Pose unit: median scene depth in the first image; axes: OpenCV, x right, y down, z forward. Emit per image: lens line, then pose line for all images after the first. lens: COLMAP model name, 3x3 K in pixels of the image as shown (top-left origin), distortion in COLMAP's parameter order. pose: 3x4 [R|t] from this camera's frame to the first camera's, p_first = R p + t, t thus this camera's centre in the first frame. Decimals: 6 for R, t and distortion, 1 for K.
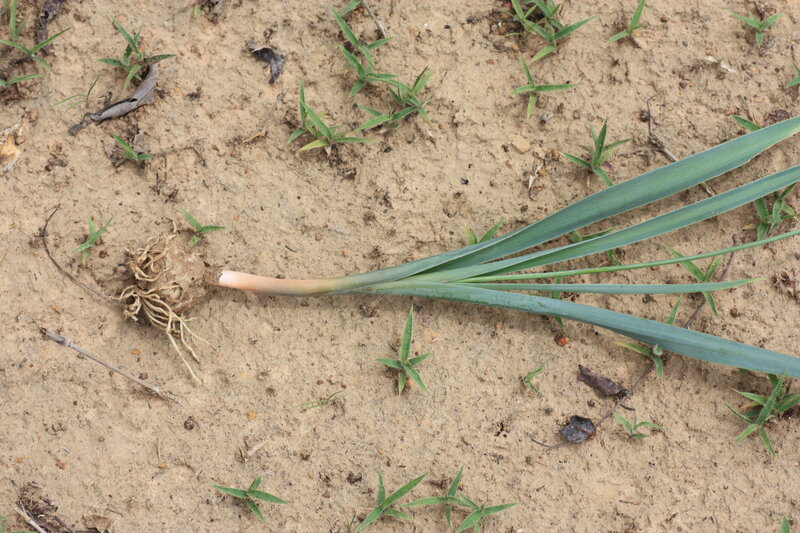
lens RADIAL K [[3684.7, 0, 401.4], [0, 3684.7, 265.6], [0, 0, 1]] dist [0.222140, 0.000000]
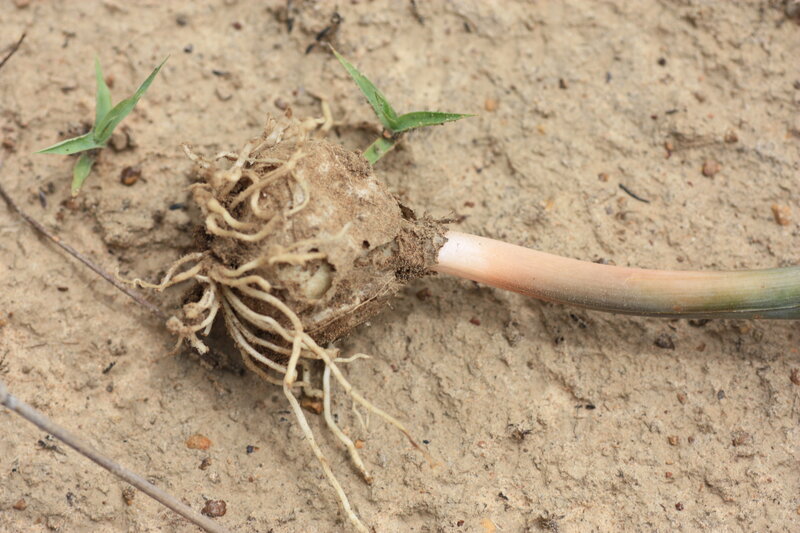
lens RADIAL K [[3684.7, 0, 397.9], [0, 3684.7, 265.6], [0, 0, 1]] dist [0.222140, 0.000000]
pose [[0.996758, 0.059470, -0.054184, -0.033296], [-0.063142, 0.995630, -0.068803, 0.029860], [0.049855, 0.072001, 0.996158, 0.632104]]
